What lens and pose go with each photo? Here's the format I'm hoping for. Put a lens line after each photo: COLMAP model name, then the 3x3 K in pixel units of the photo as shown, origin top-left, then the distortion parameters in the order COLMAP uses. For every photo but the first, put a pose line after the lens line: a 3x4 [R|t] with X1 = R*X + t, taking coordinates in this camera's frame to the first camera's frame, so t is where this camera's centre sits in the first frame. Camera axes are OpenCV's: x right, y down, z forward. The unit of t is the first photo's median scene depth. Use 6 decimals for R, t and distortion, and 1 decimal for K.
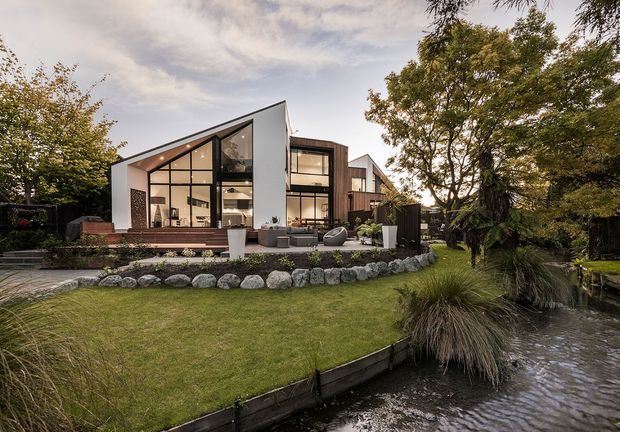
lens RADIAL K [[272.6, 0, 308.8], [0, 272.6, 241.1], [0, 0, 1]] dist [0.002307, 0.000308]
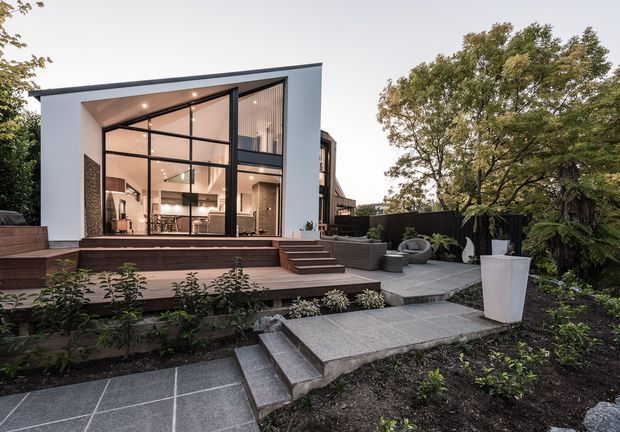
lens RADIAL K [[272.6, 0, 308.8], [0, 272.6, 241.1], [0, 0, 1]] dist [0.002307, 0.000308]
pose [[0.917214, 0.006090, 0.398347, -0.432394], [-0.003445, 0.999967, -0.007356, -0.035952], [-0.398379, 0.005375, 0.917205, 0.367895]]
